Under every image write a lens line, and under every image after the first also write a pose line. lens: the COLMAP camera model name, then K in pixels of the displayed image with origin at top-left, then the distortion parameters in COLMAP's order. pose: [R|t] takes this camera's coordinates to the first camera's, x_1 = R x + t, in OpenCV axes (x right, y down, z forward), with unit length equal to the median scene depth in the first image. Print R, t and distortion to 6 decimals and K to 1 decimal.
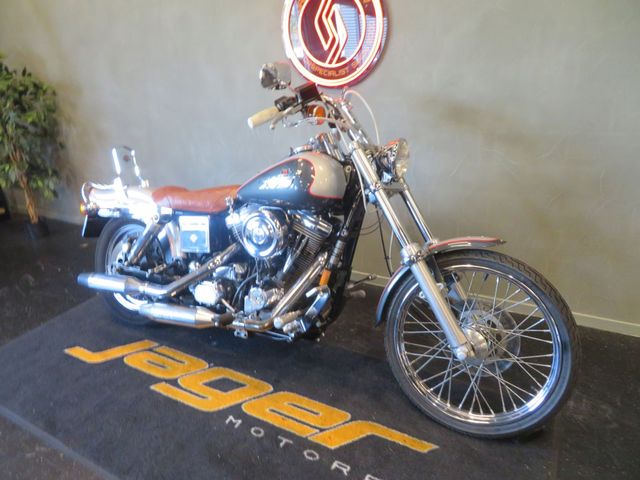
lens RADIAL K [[457.7, 0, 320.0], [0, 457.7, 240.0], [0, 0, 1]] dist [-0.002640, 0.001249]
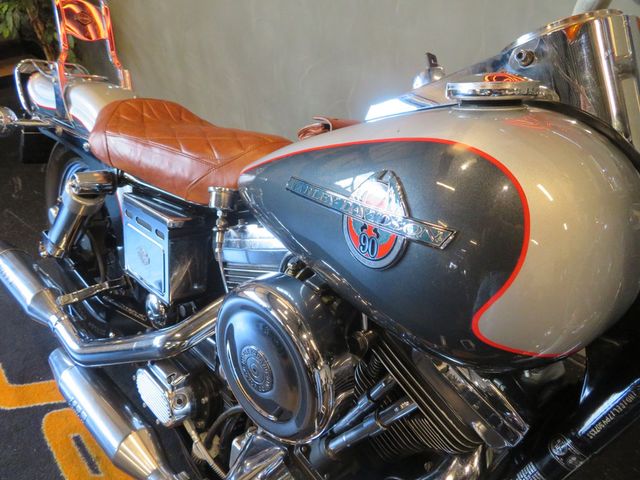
lens RADIAL K [[457.7, 0, 320.0], [0, 457.7, 240.0], [0, 0, 1]] dist [-0.002640, 0.001249]
pose [[0.954881, 0.210785, -0.209217, -0.046847], [-0.143291, 0.944029, 0.297114, -0.171718], [0.260134, -0.253730, 0.931639, 0.706527]]
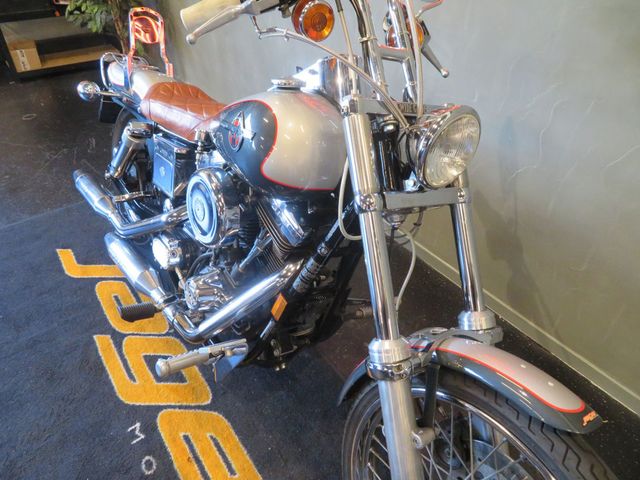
lens RADIAL K [[457.7, 0, 320.0], [0, 457.7, 240.0], [0, 0, 1]] dist [-0.002640, 0.001249]
pose [[0.903624, 0.303814, -0.301928, 0.204293], [-0.206858, 0.926789, 0.313484, -0.190370], [0.375064, -0.220815, 0.900315, 0.454275]]
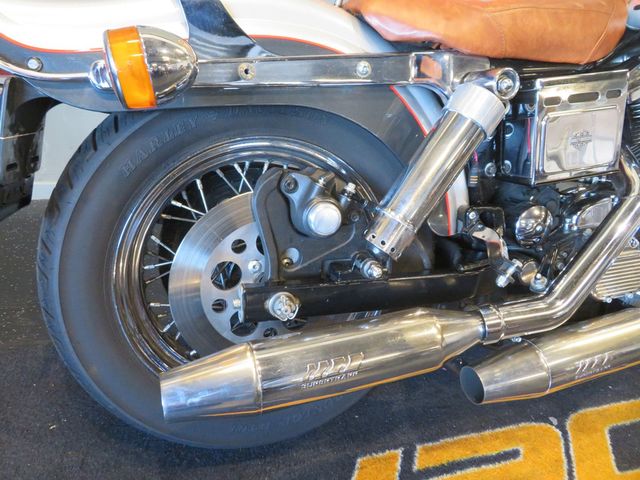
lens RADIAL K [[457.7, 0, 320.0], [0, 457.7, 240.0], [0, 0, 1]] dist [-0.002640, 0.001249]
pose [[0.666807, -0.259787, 0.698483, -0.723012], [0.113299, 0.961716, 0.249531, -0.043181], [-0.736568, -0.087252, 0.670713, 0.962173]]
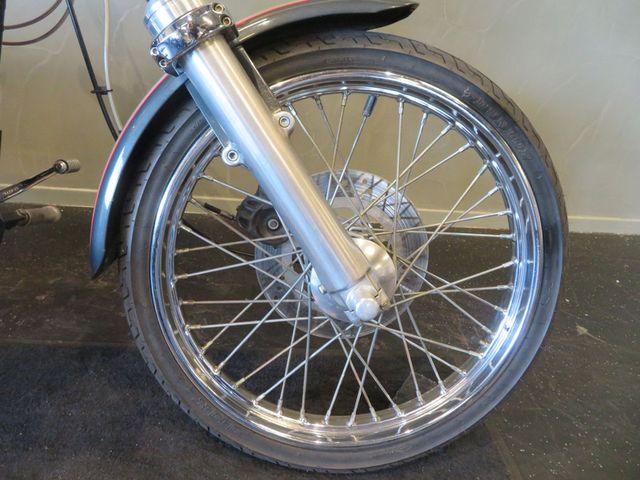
lens RADIAL K [[457.7, 0, 320.0], [0, 457.7, 240.0], [0, 0, 1]] dist [-0.002640, 0.001249]
pose [[0.826668, -0.143555, 0.544070, 0.071959], [0.075307, 0.986436, 0.145853, 0.112876], [-0.557629, -0.079599, 0.826265, 0.563905]]
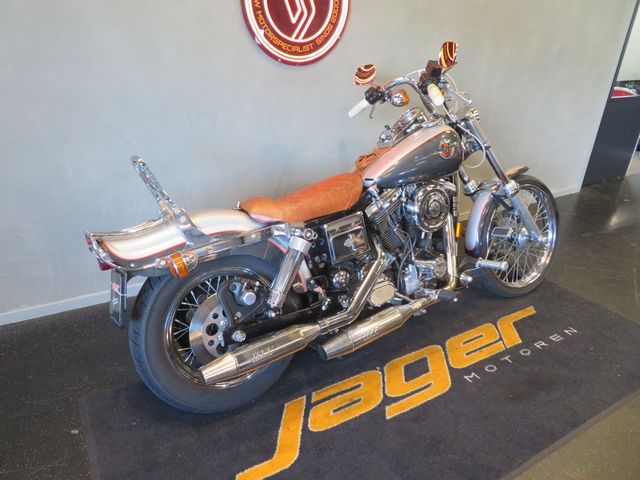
lens RADIAL K [[457.7, 0, 320.0], [0, 457.7, 240.0], [0, 0, 1]] dist [-0.002640, 0.001249]
pose [[0.478034, -0.297306, 0.826494, -1.071756], [0.255778, 0.947310, 0.192827, -0.198793], [-0.840275, 0.119221, 0.528890, 0.630576]]
